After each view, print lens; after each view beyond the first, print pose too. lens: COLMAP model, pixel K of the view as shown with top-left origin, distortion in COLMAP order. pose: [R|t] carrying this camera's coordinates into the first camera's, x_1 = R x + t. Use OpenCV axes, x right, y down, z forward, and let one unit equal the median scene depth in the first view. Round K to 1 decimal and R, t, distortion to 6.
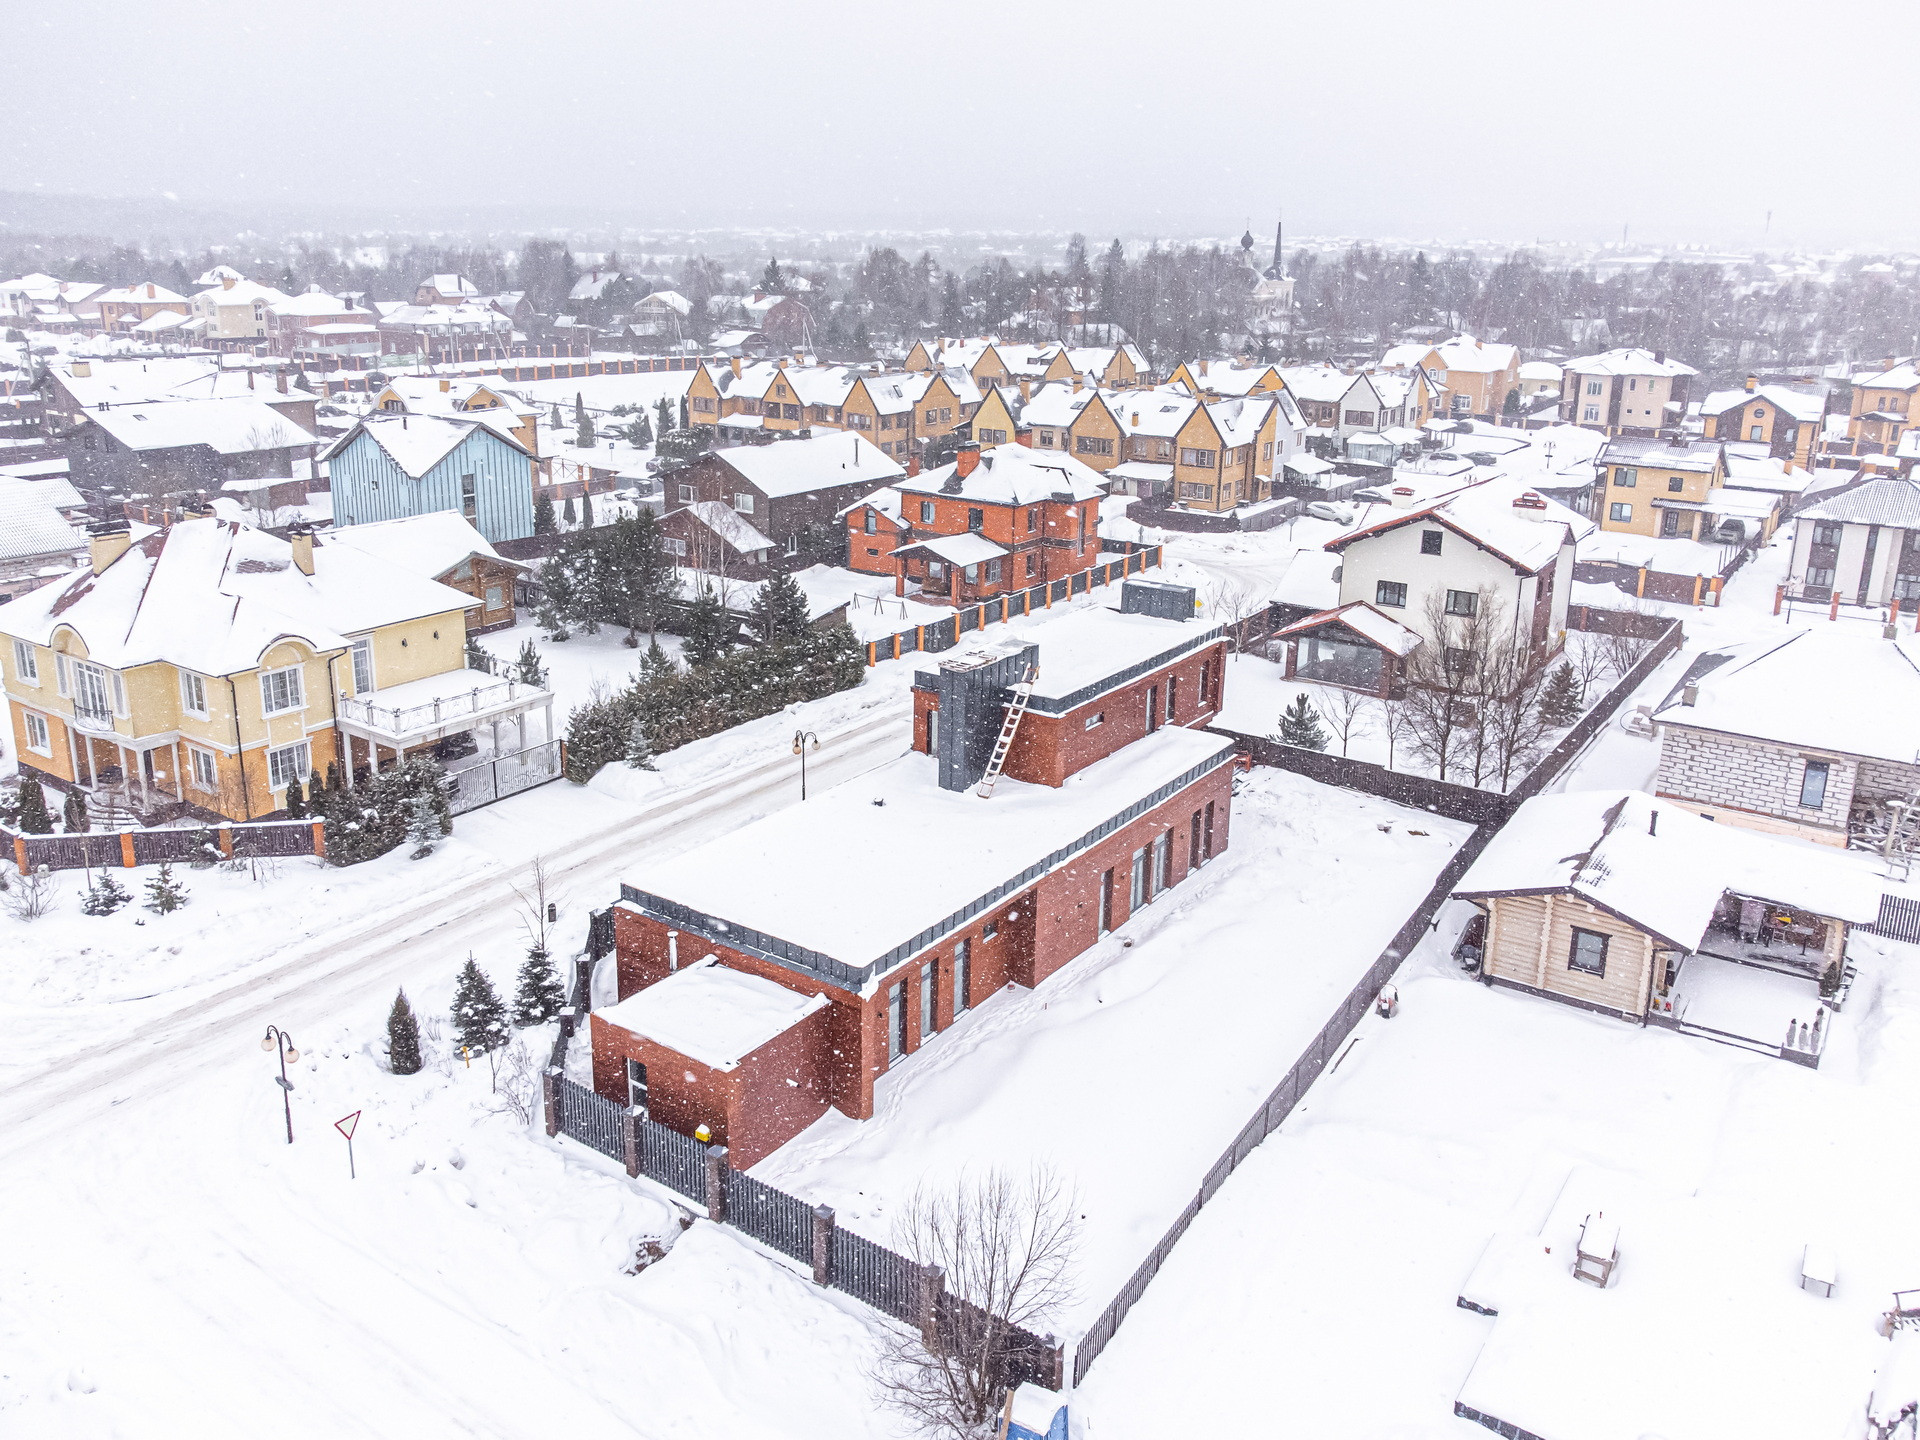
lens RADIAL K [[1423.5, 0, 866.9], [0, 1423.5, 721.4], [0, 0, 1]] dist [-0.004184, 0.000202]
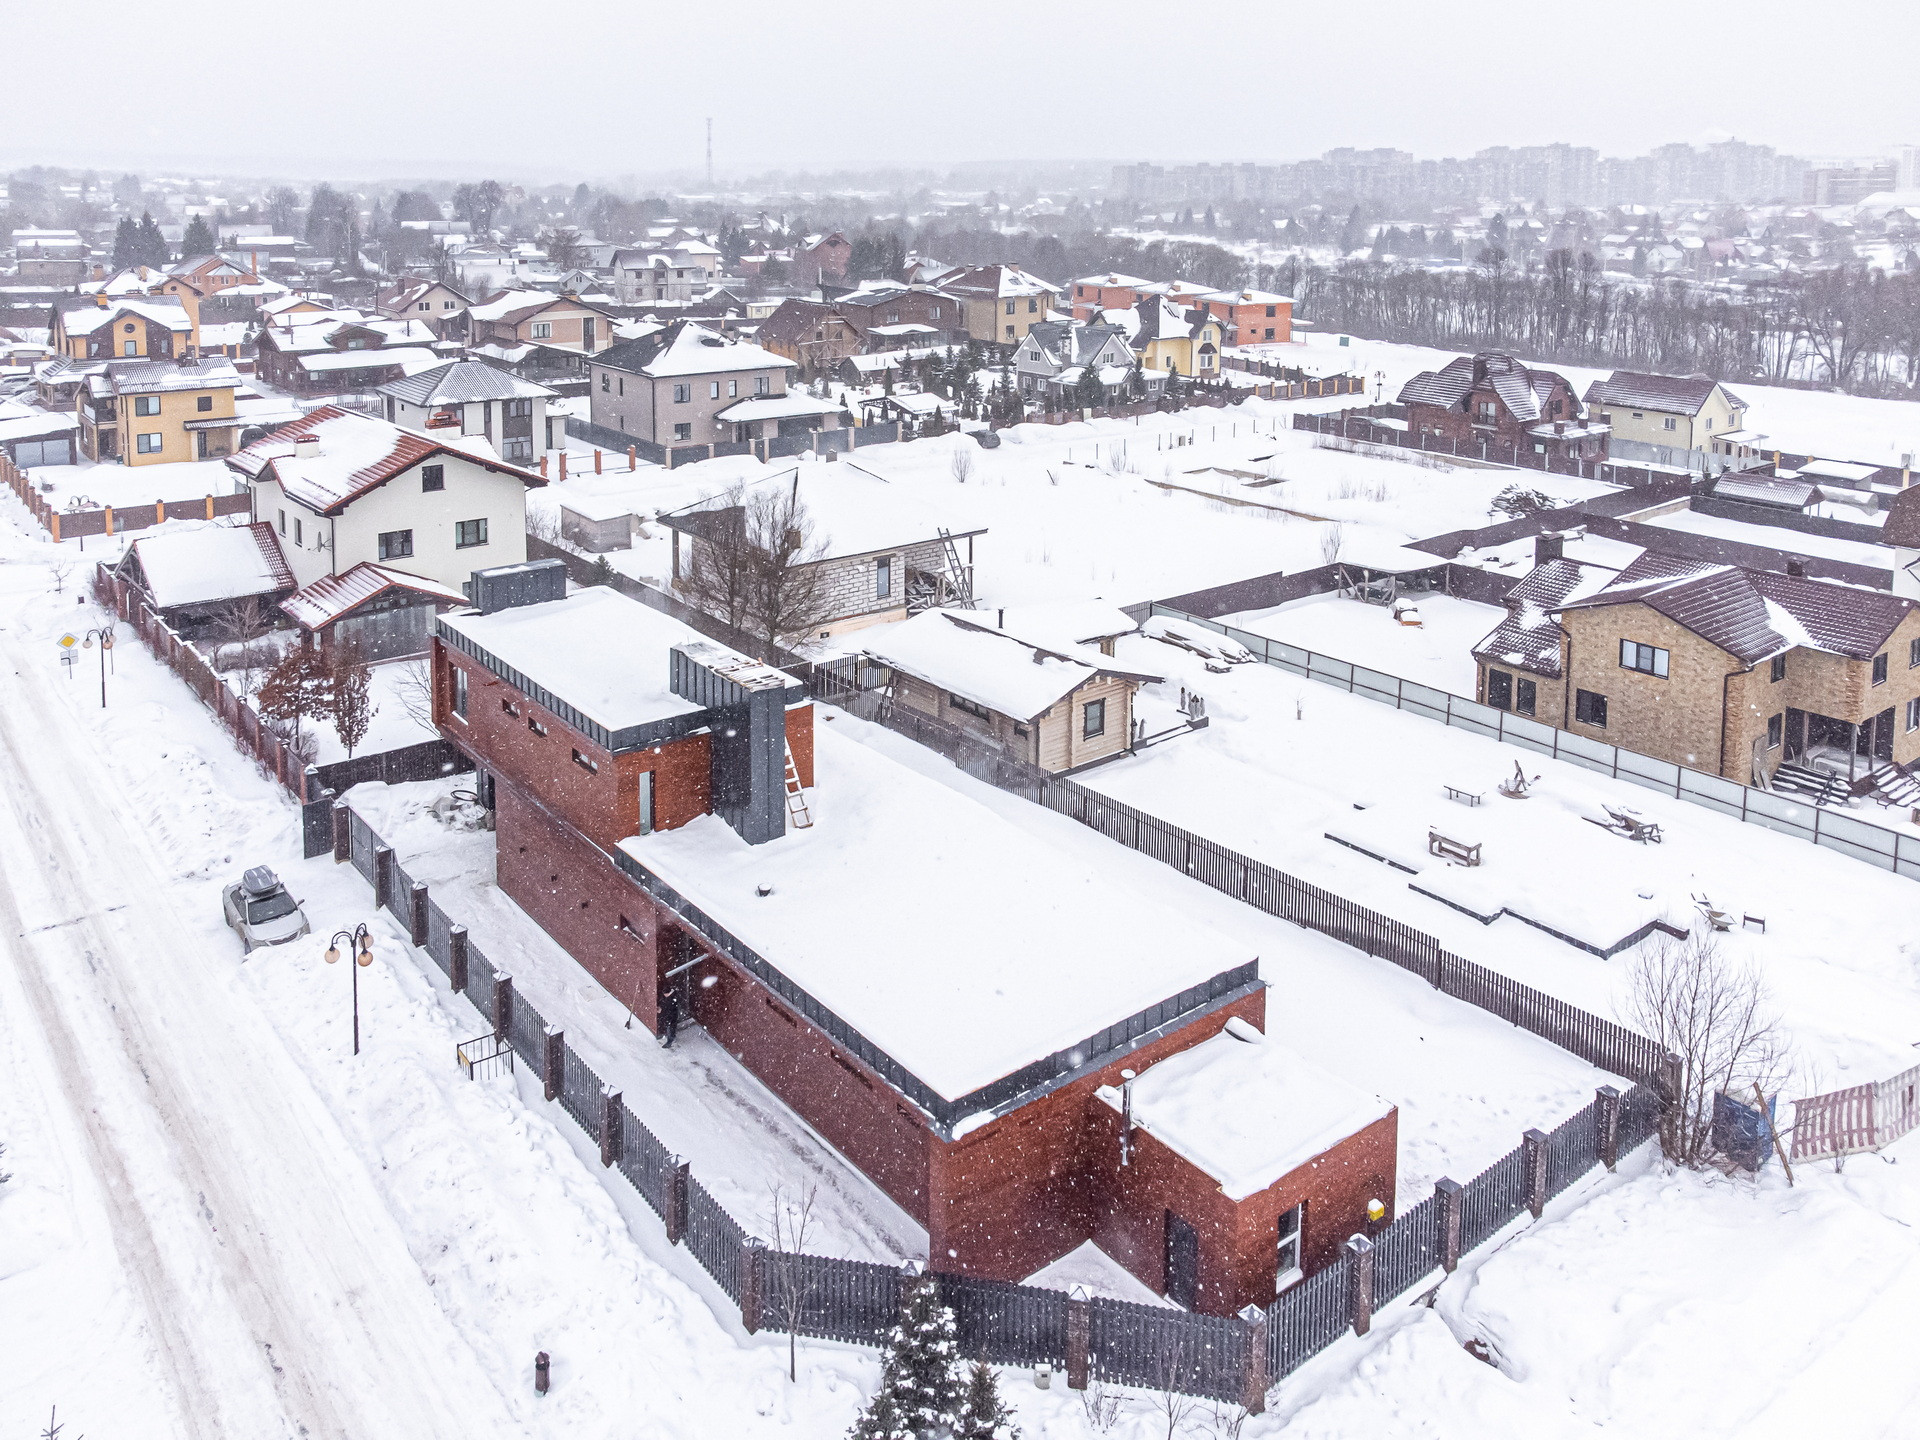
lens RADIAL K [[1423.5, 0, 866.9], [0, 1423.5, 721.4], [0, 0, 1]] dist [-0.004184, 0.000202]
pose [[0.275812, -0.353773, 0.893741, -0.324901], [0.305230, 0.913917, 0.267564, -0.113990], [-0.911462, 0.198999, 0.360052, 0.352539]]
